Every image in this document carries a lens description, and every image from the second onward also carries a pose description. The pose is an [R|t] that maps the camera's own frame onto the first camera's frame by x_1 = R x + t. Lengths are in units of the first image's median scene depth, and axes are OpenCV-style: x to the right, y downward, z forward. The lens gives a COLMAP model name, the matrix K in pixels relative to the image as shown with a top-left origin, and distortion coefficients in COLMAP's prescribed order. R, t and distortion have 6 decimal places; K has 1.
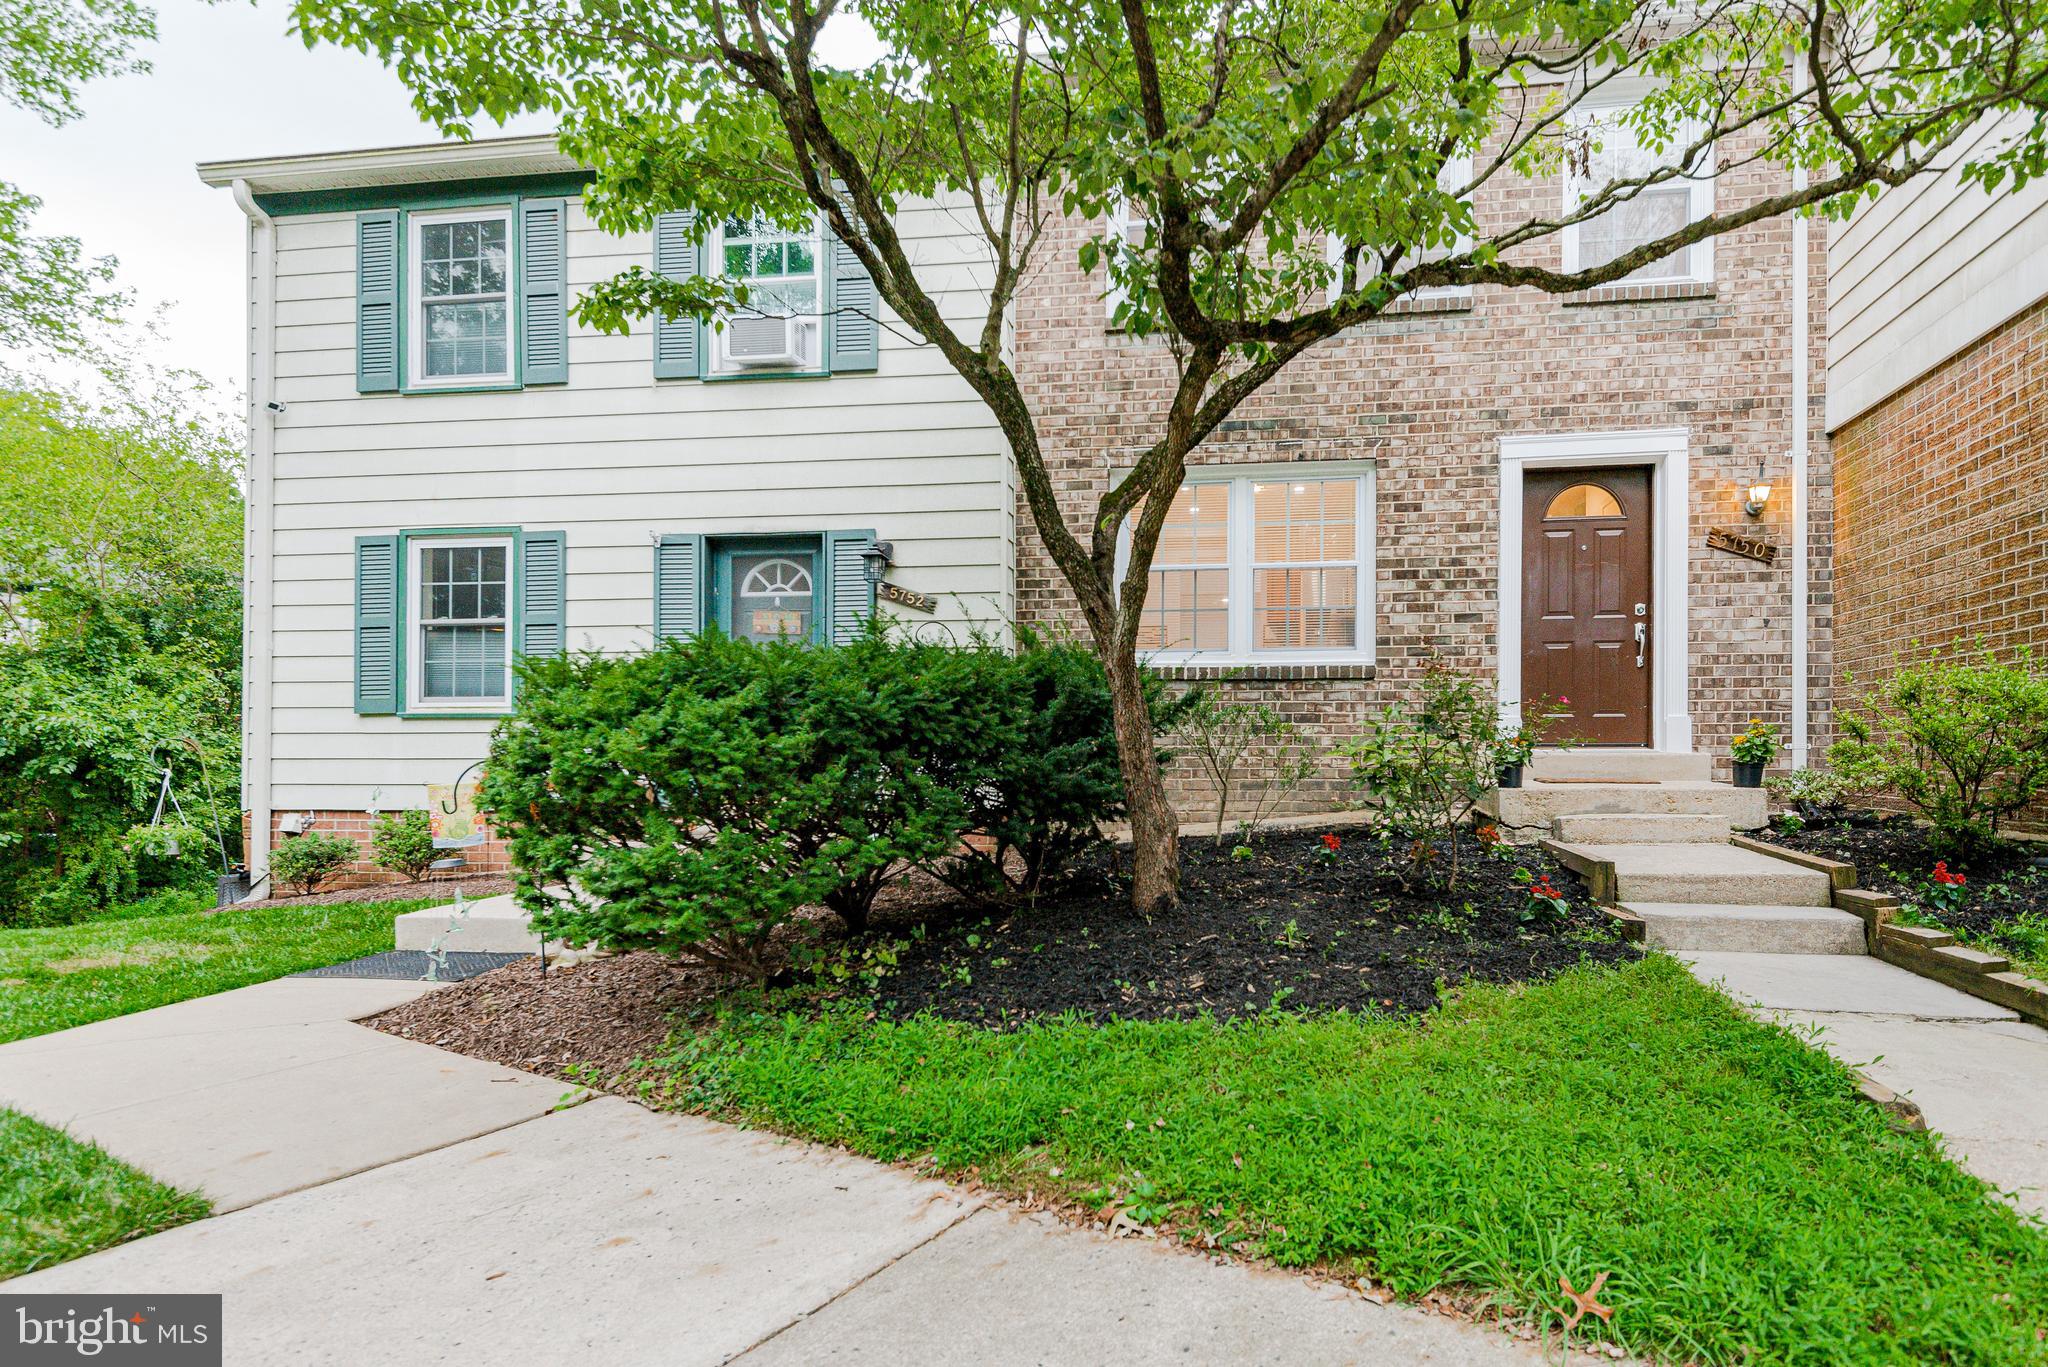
lens RADIAL K [[1081.6, 0, 1024.9], [0, 1081.6, 743.8], [0, 0, 1]] dist [0.037449, -0.017642]
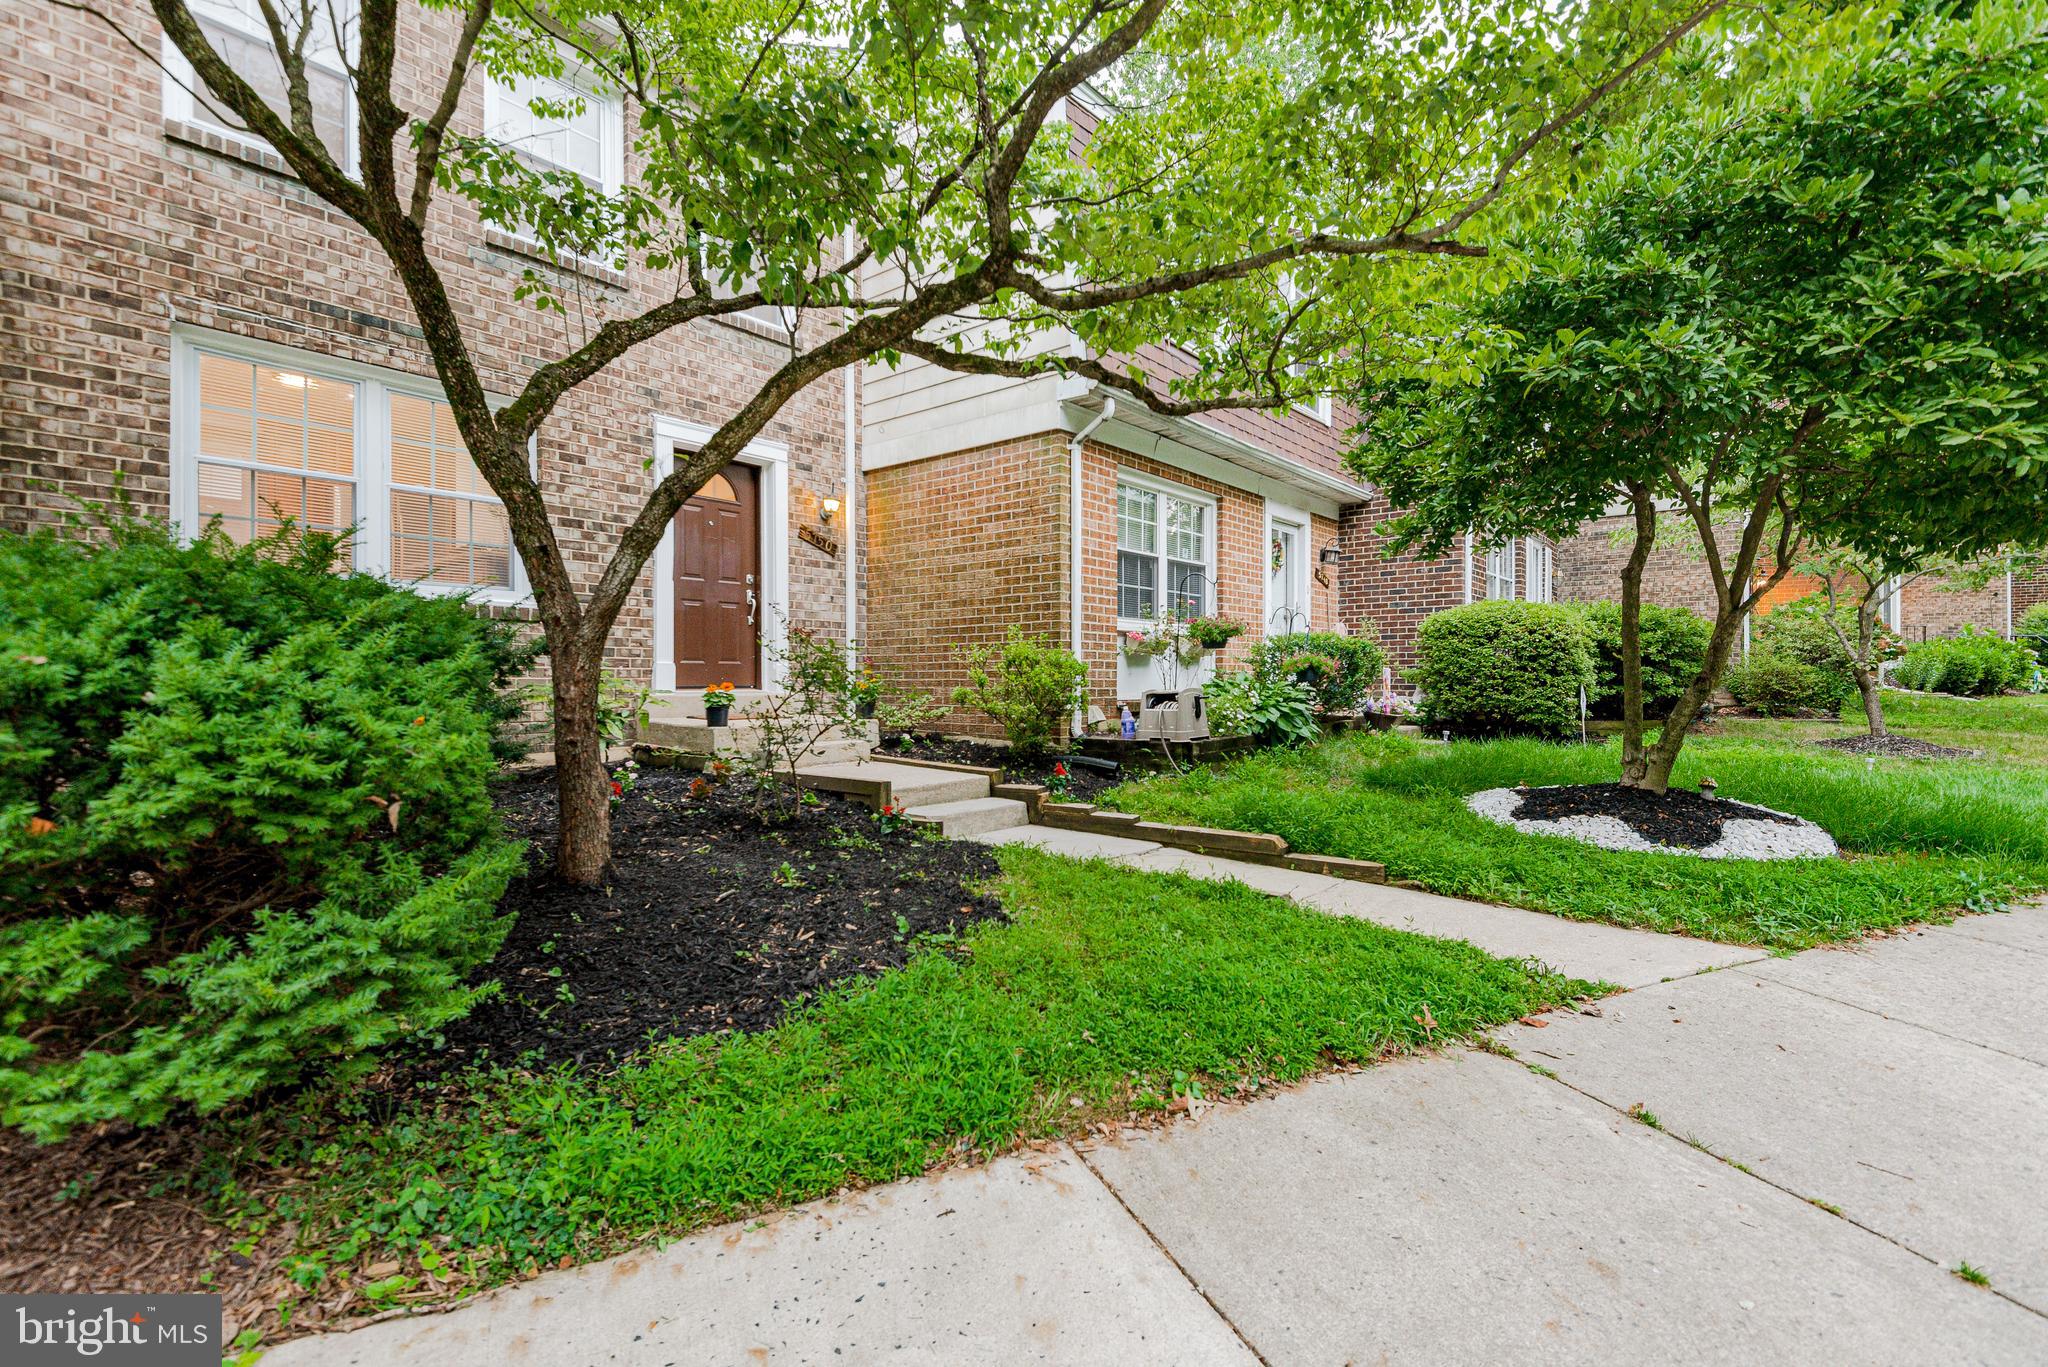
lens RADIAL K [[972.0, 0, 1044.6], [0, 972.0, 673.5], [0, 0, 1]] dist [0.051282, -0.029993]
pose [[0.485312, 0.005383, 0.874324, -0.269948], [-0.007306, 0.999971, -0.002100, -0.015075], [-0.874310, -0.005369, 0.485338, 0.164659]]
